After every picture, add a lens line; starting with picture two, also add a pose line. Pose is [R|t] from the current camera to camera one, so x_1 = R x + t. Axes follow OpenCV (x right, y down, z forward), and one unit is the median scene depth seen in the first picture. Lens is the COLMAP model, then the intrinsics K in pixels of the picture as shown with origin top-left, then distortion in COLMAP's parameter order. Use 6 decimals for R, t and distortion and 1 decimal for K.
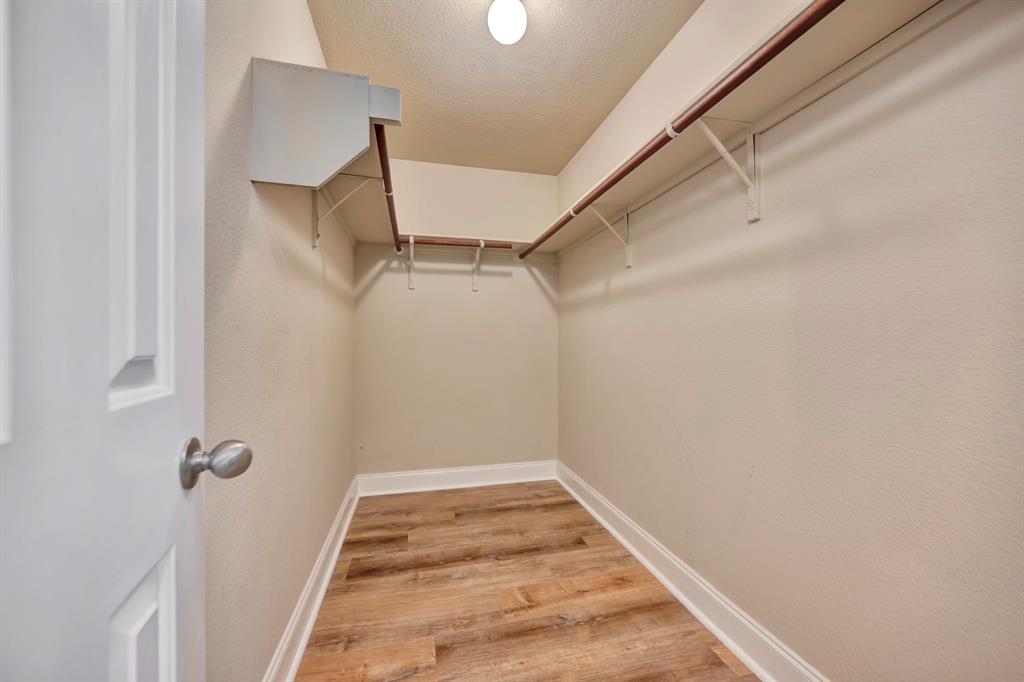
lens RADIAL K [[405.6, 0, 512.0], [0, 405.6, 343.8], [0, 0, 1]] dist [-0.000874, -0.001230]
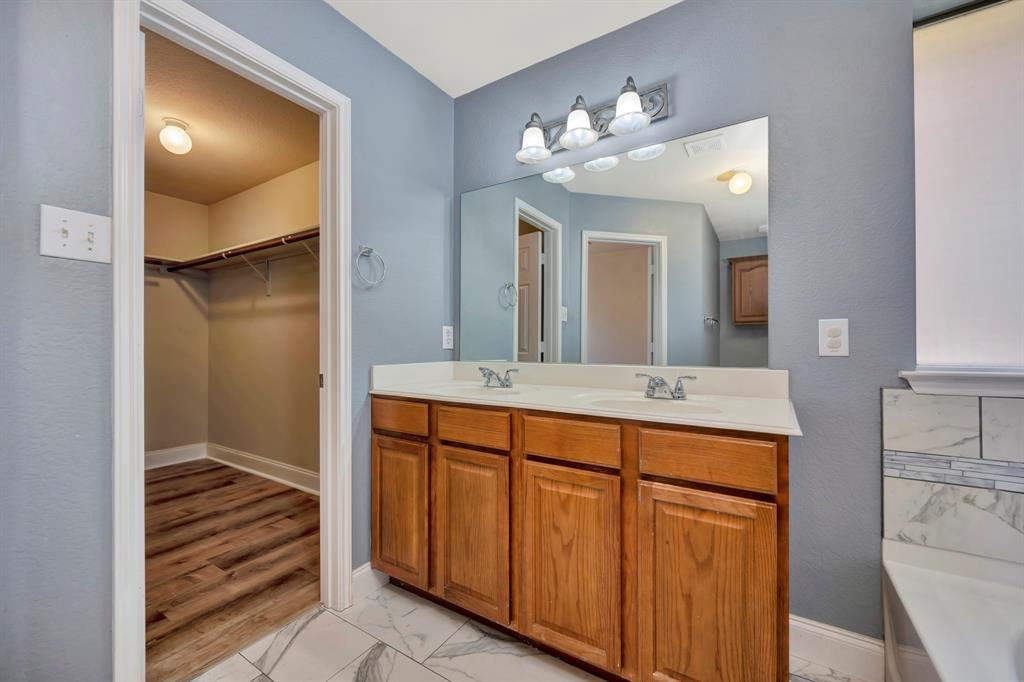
lens RADIAL K [[405.6, 0, 512.6], [0, 405.6, 346.1], [0, 0, 1]] dist [-0.000874, -0.001230]
pose [[0.715381, 0.002002, 0.698731, -0.120295], [-0.003577, 0.999993, 0.000797, -0.002700], [-0.698725, -0.003070, 0.715384, -0.728822]]
